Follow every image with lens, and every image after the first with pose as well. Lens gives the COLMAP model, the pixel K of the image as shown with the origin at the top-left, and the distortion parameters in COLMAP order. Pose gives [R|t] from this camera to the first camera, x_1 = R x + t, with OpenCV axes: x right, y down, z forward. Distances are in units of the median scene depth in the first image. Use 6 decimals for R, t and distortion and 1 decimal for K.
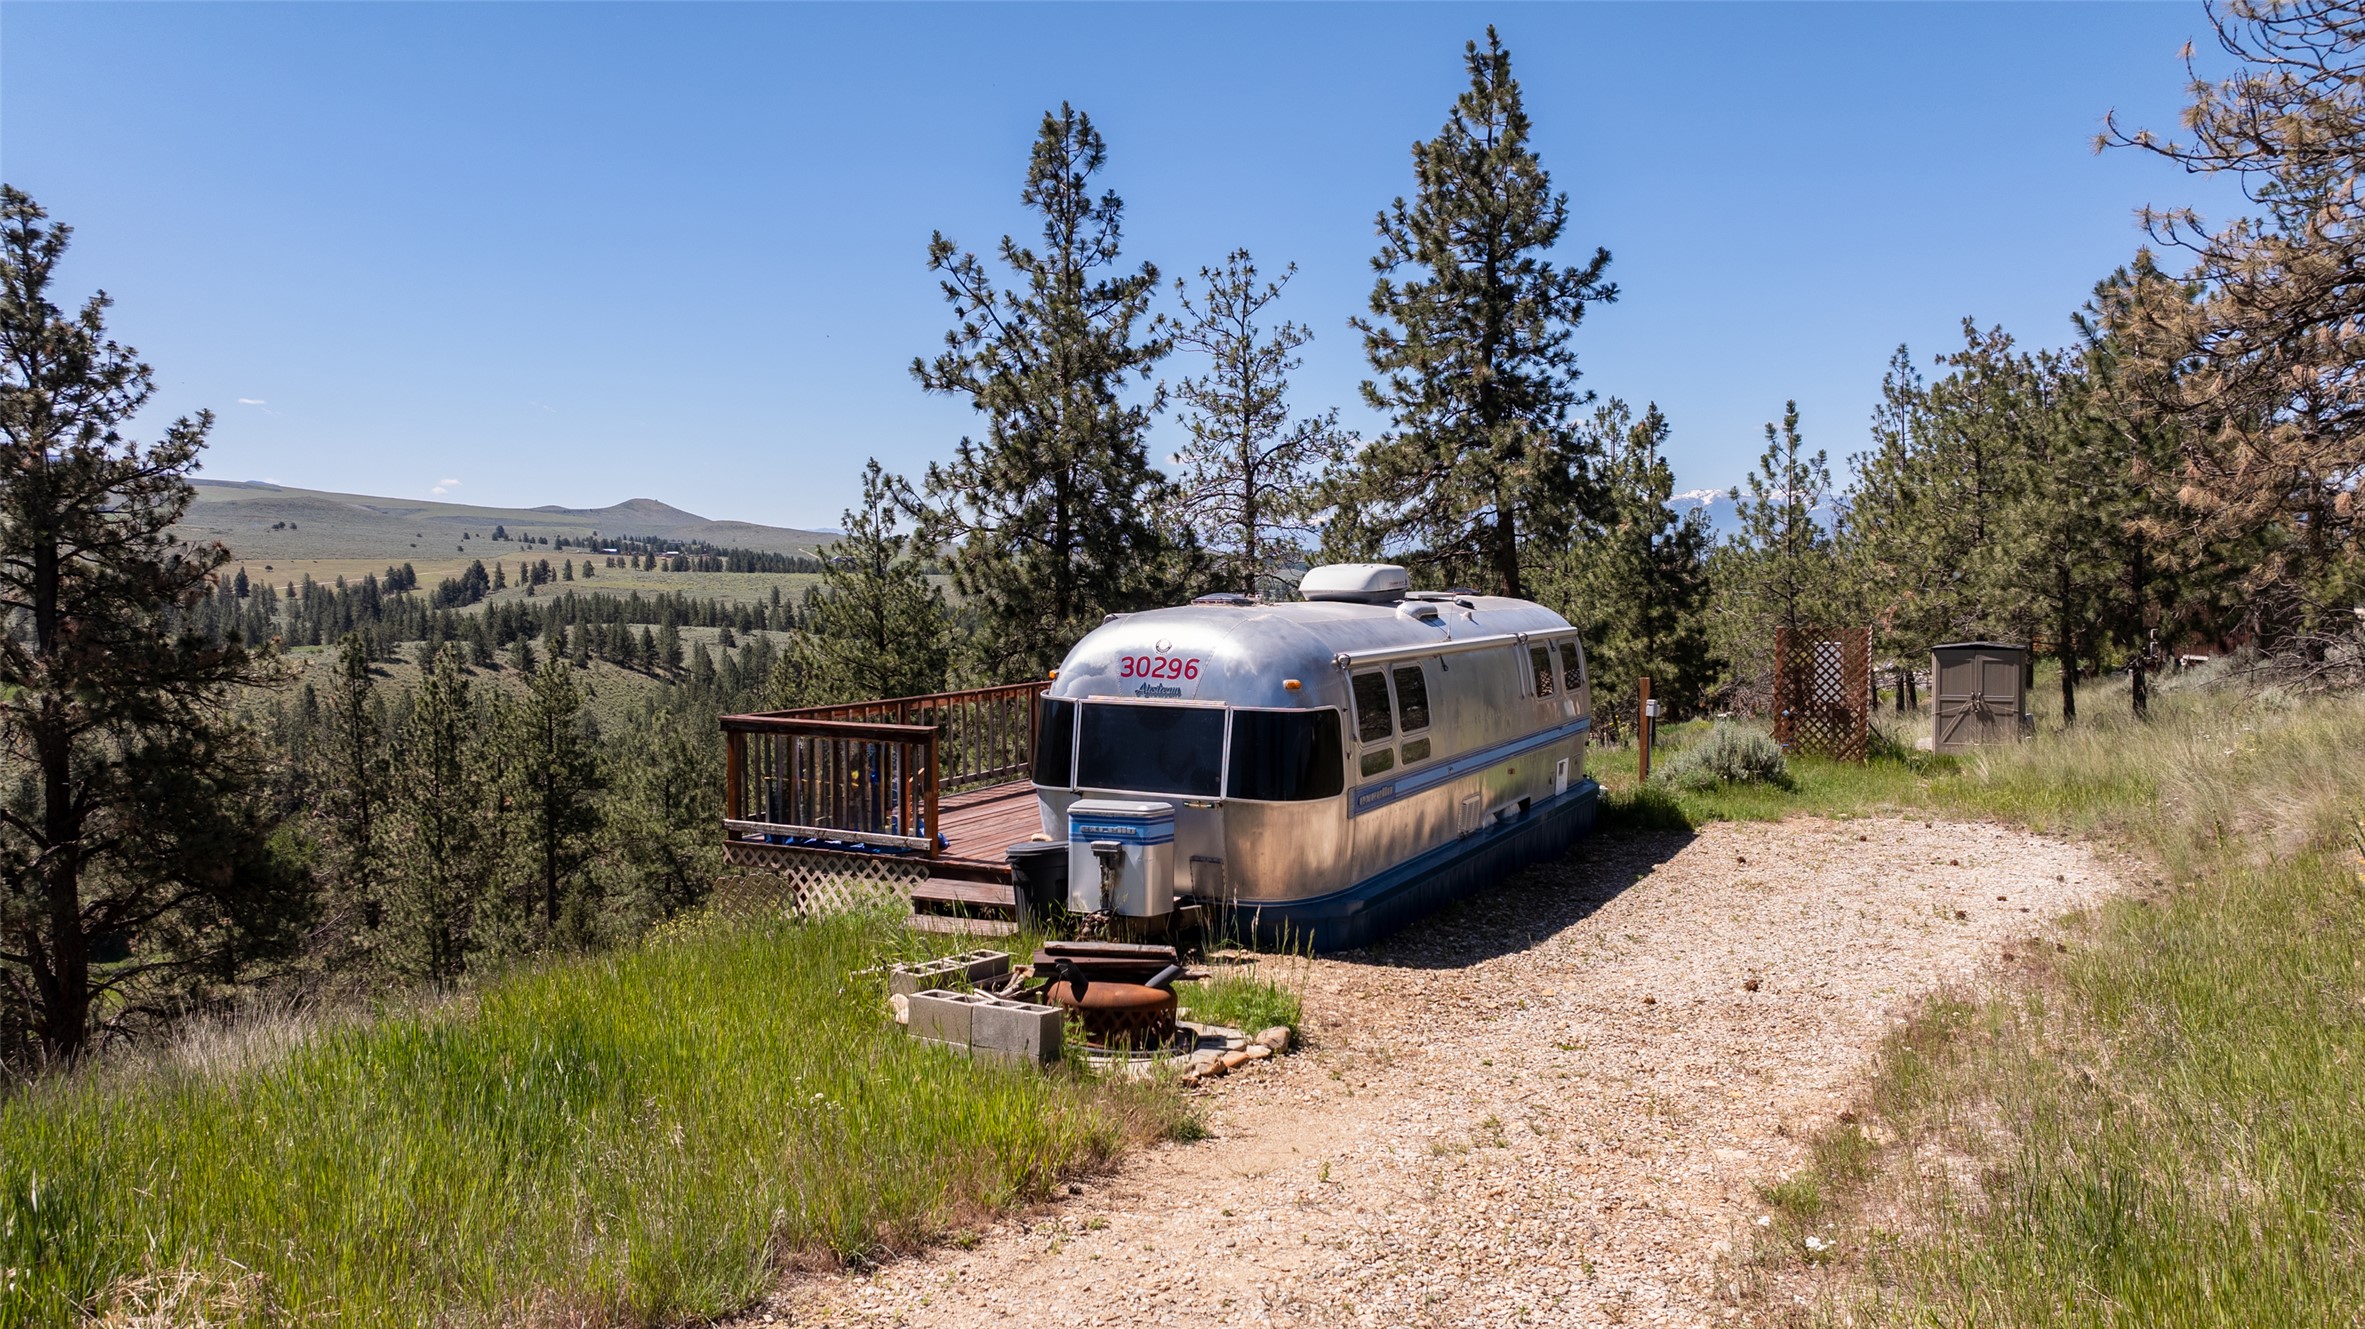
lens RADIAL K [[1665.9, 0, 1182.5], [0, 1665.9, 664.5], [0, 0, 1]] dist [-0.028150, 0.025783]
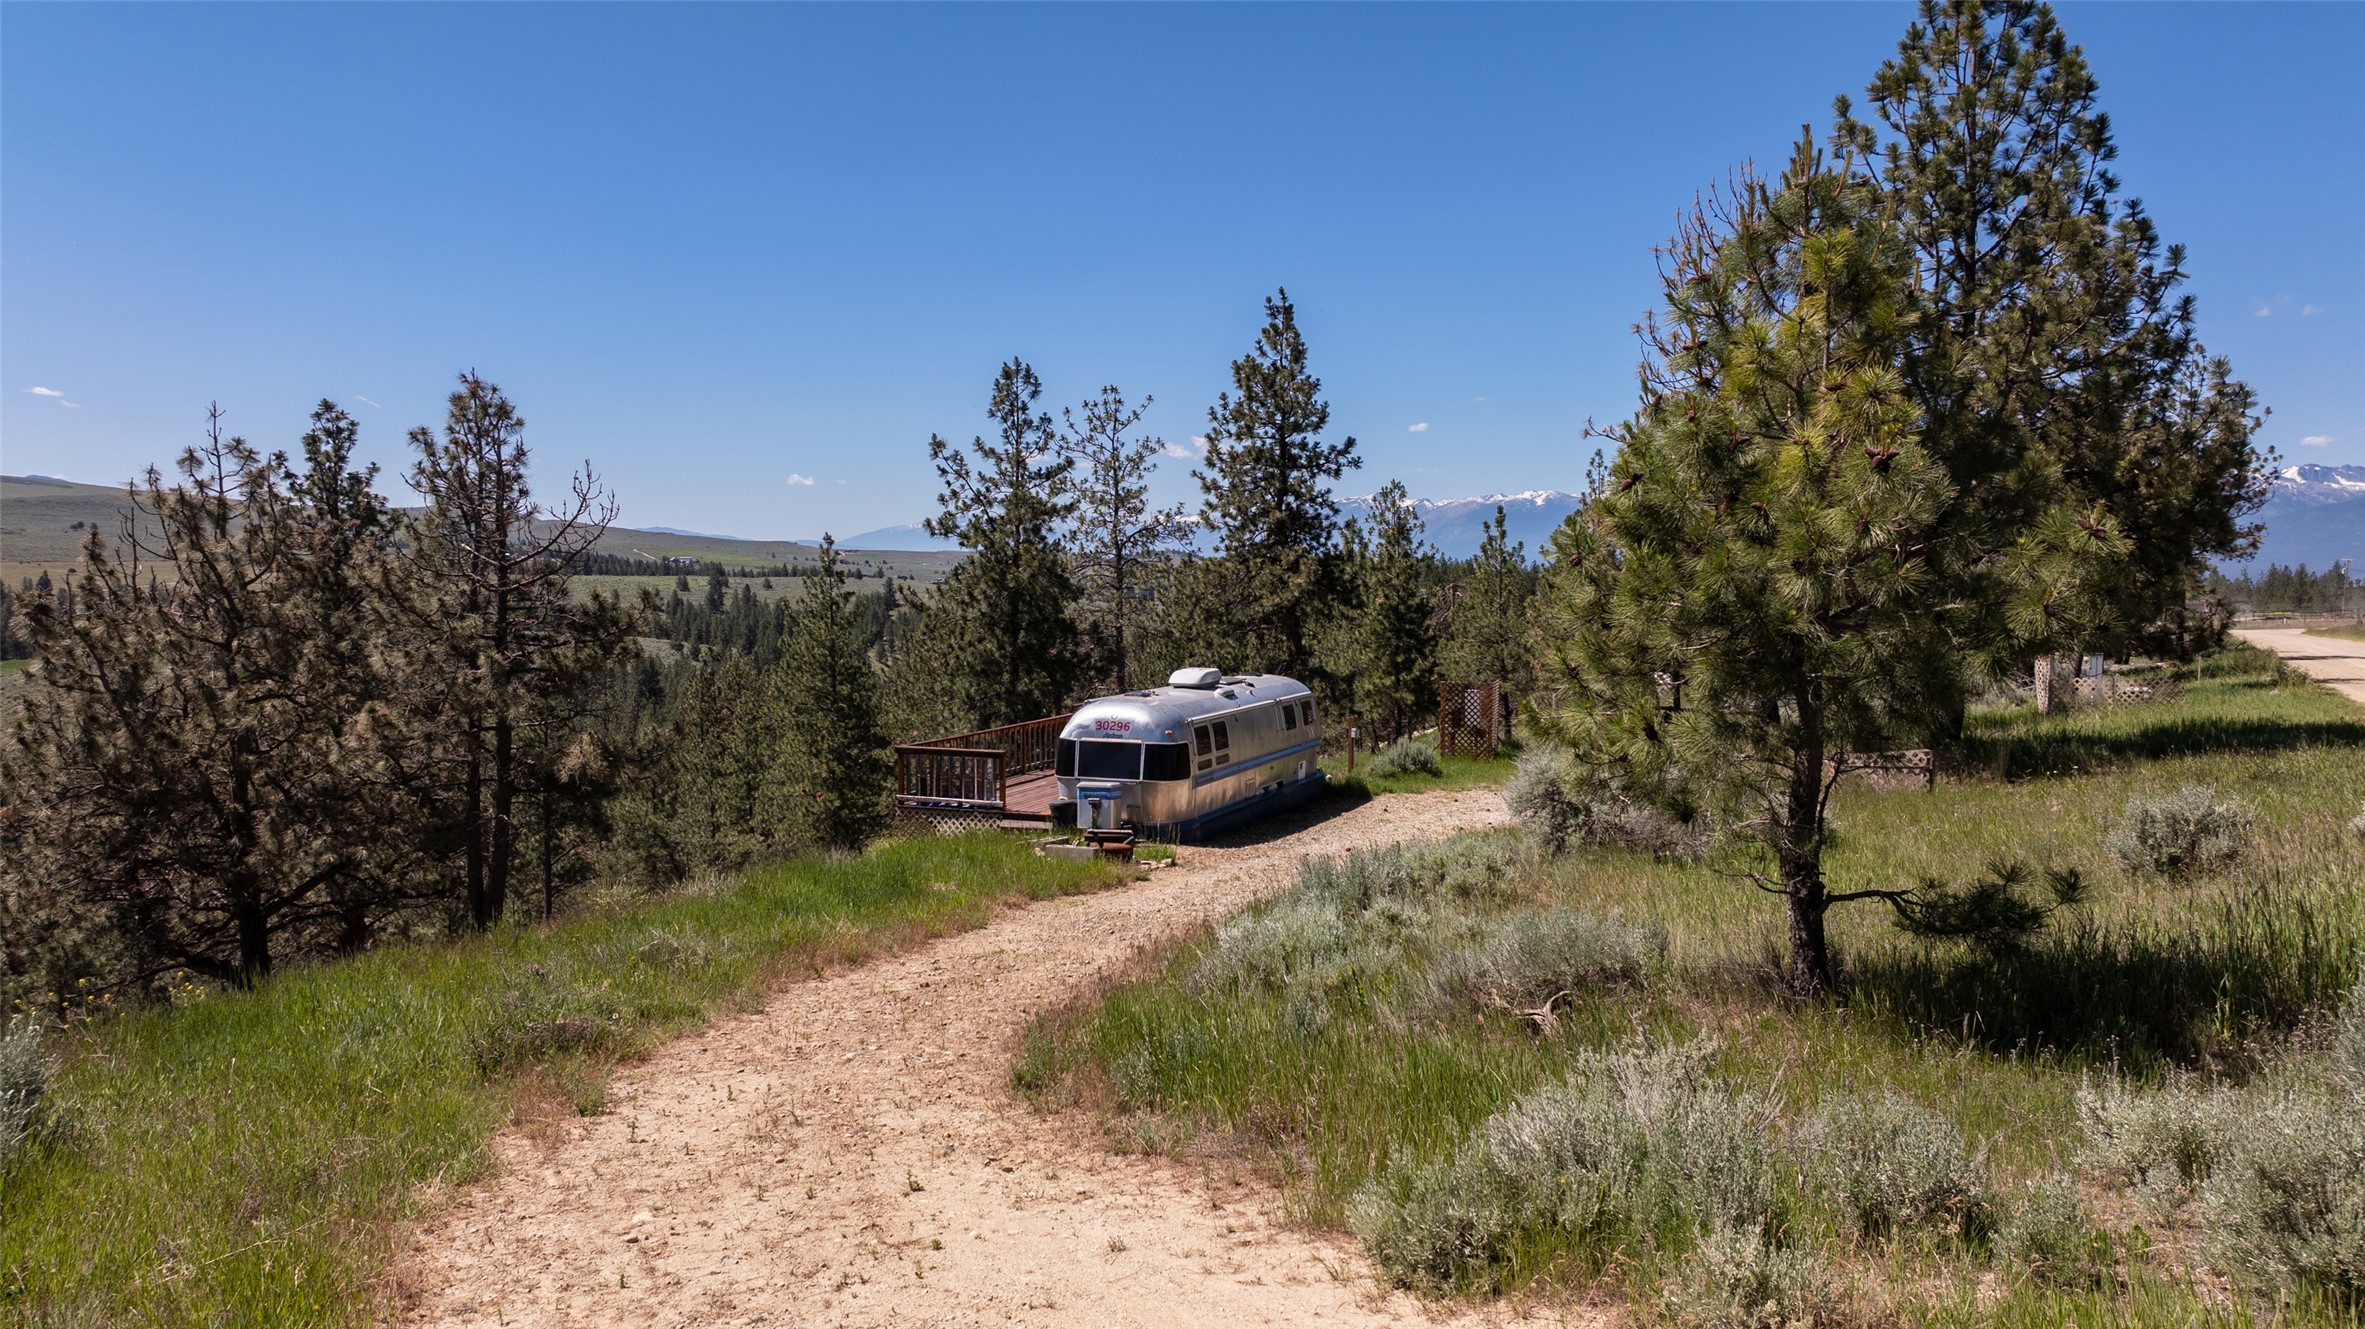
lens RADIAL K [[1670.9, 0, 1182.5], [0, 1670.9, 664.5], [0, 0, 1]] dist [-0.048606, 0.052635]
pose [[0.995621, -0.006488, 0.093257, -0.060105], [0.006440, 0.999979, 0.000818, -0.038242], [-0.093260, -0.000213, 0.995642, -0.606716]]
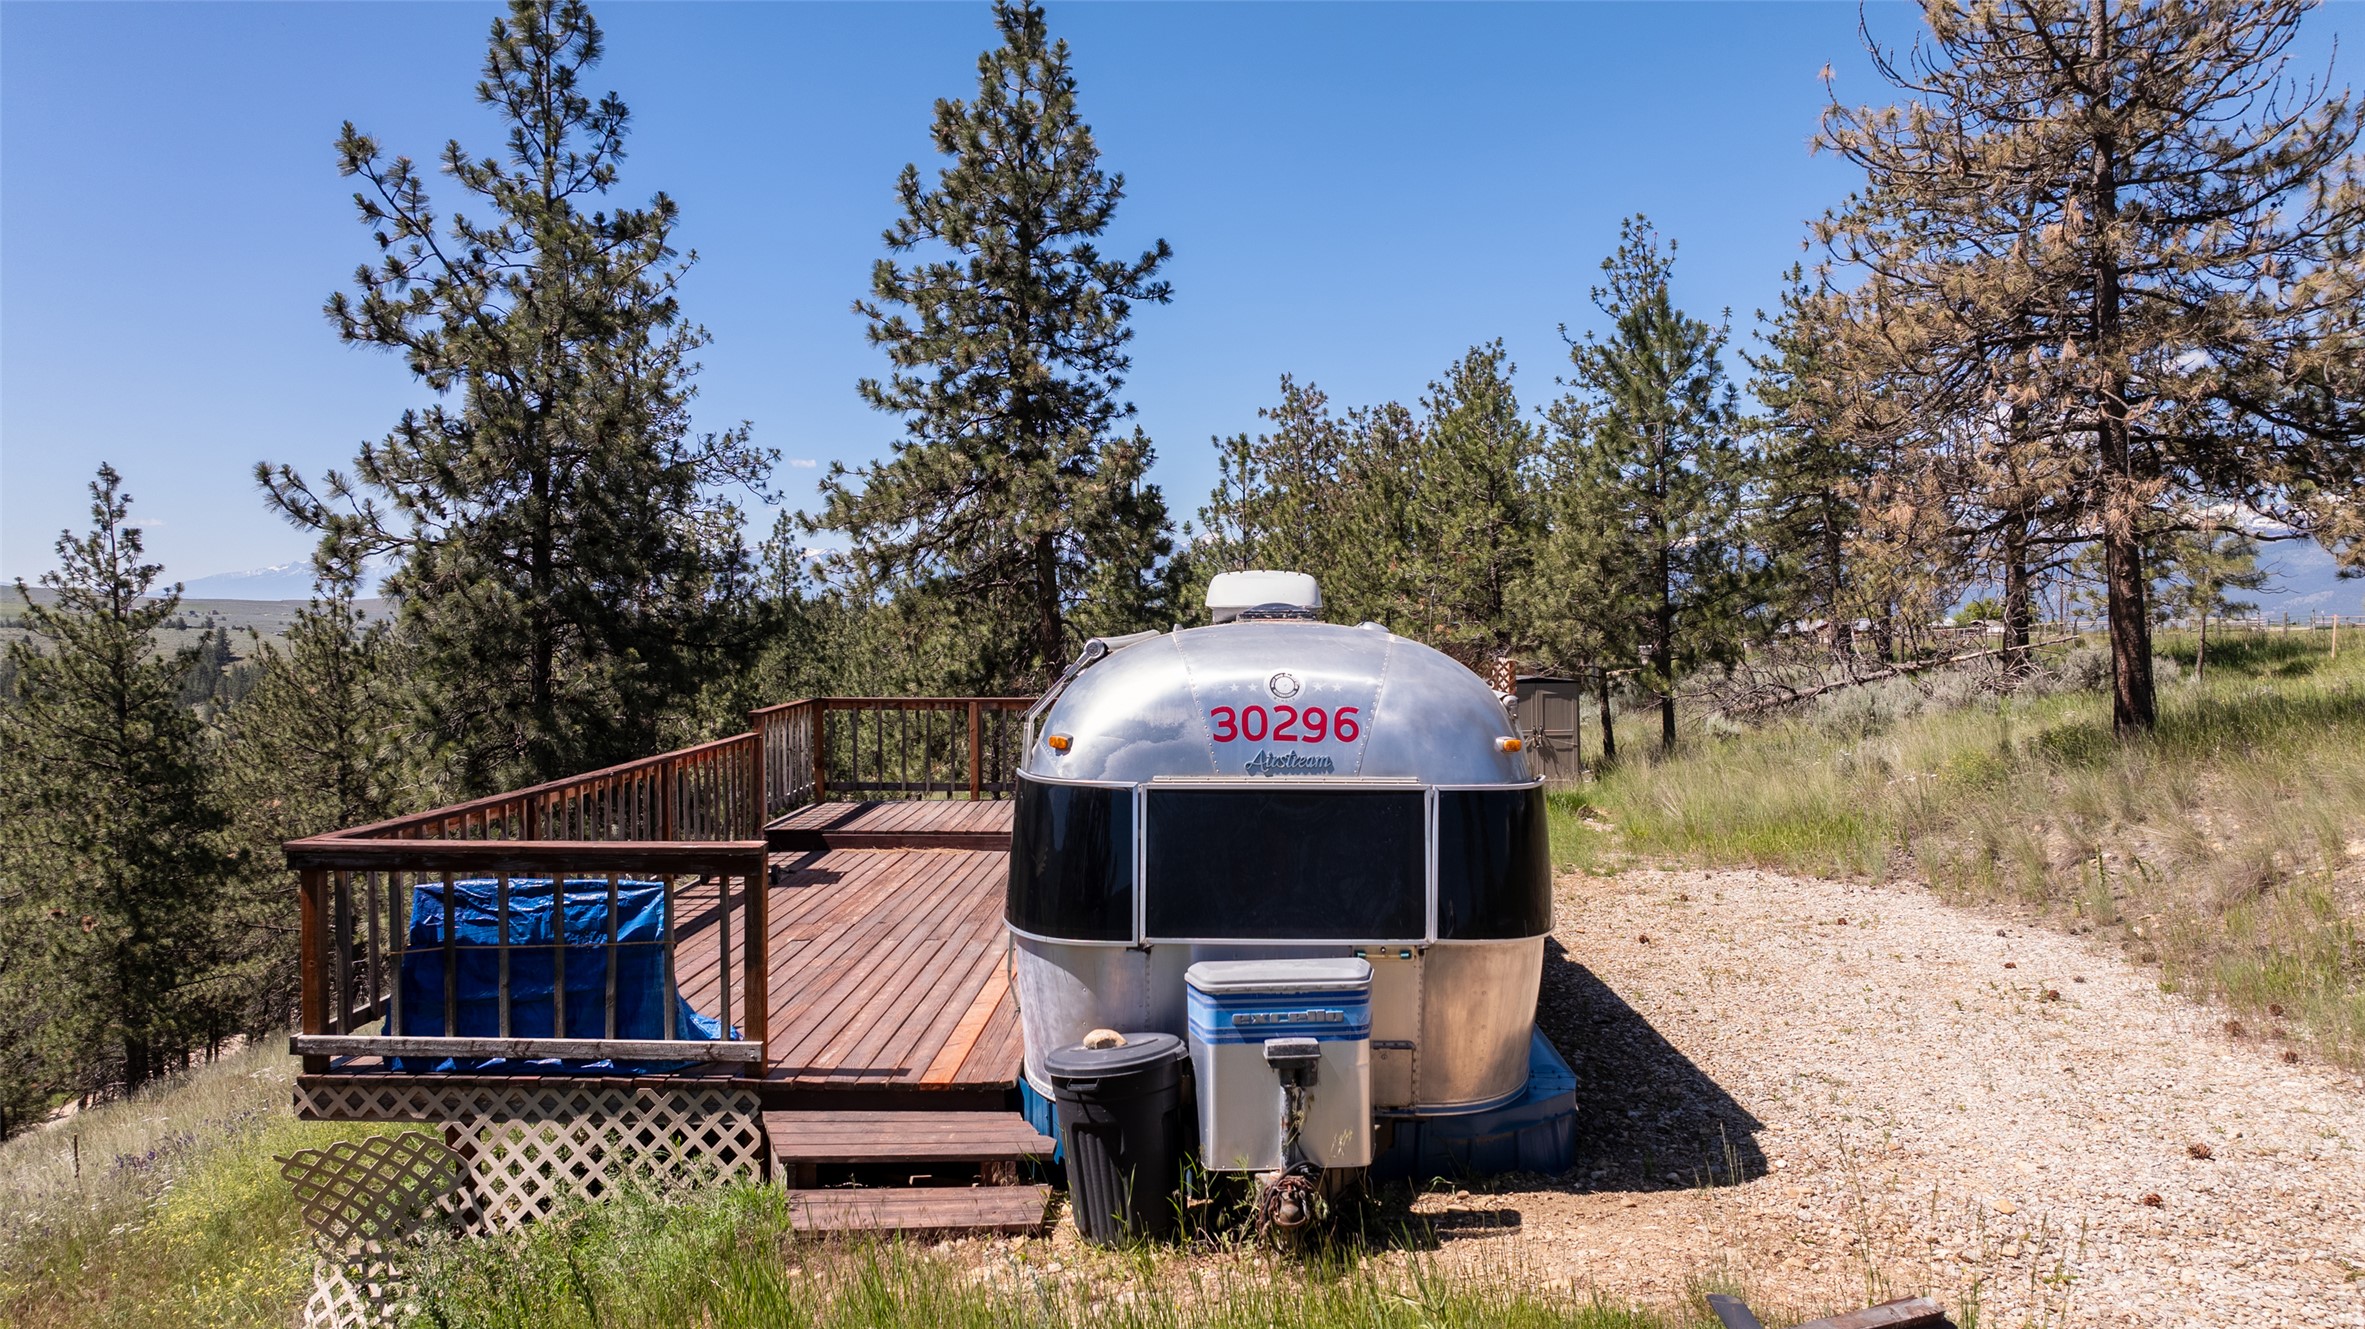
lens RADIAL K [[1667.0, 0, 1188.8], [0, 1667.0, 661.6], [0, 0, 1]] dist [-0.024430, 0.000939]
pose [[0.900730, -0.013979, 0.434155, -0.131893], [0.027692, 0.999297, -0.025277, -0.002725], [-0.433496, 0.034791, 0.900484, 0.213090]]
